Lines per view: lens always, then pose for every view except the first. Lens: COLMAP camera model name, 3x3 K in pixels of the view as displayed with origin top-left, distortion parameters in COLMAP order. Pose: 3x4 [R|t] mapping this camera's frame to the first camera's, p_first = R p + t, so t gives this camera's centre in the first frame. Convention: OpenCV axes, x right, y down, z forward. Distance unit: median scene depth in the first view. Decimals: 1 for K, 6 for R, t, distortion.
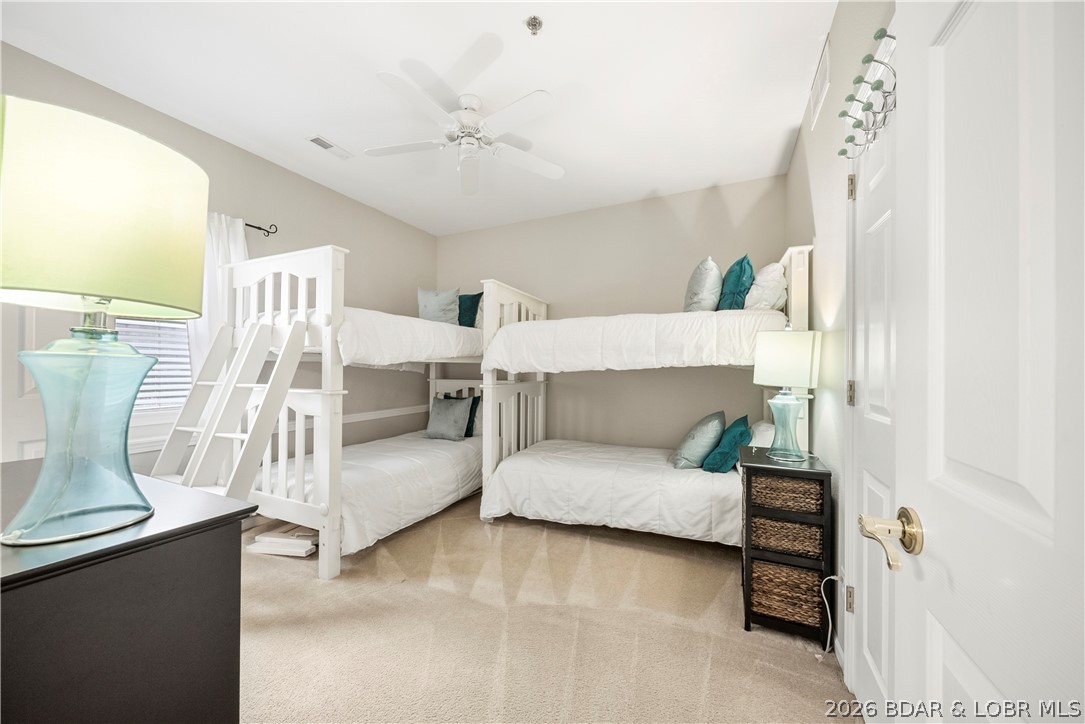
lens RADIAL K [[387.5, 0, 541.7], [0, 387.5, 361.3], [0, 0, 1]] dist [0.002133, -0.001570]
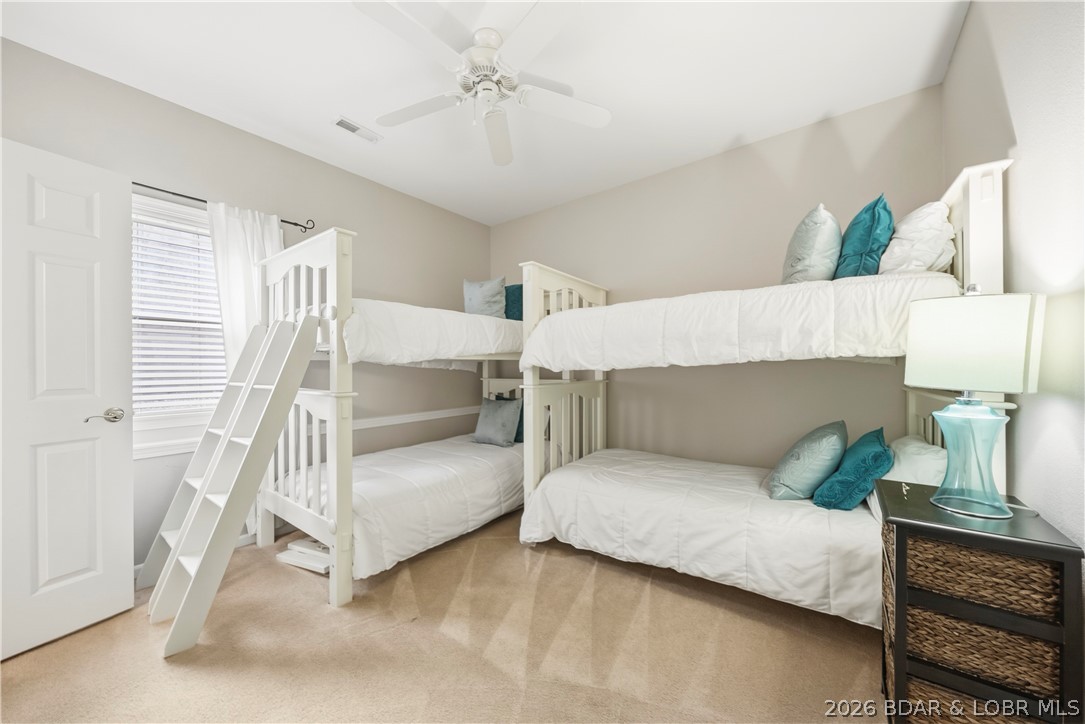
lens RADIAL K [[387.5, 0, 539.5], [0, 387.5, 361.7], [0, 0, 1]] dist [0.002133, -0.001570]
pose [[0.977144, -0.012949, -0.212184, 0.079470], [0.014247, 0.999888, 0.004590, 0.006185], [0.212100, -0.007508, 0.977219, 0.201615]]
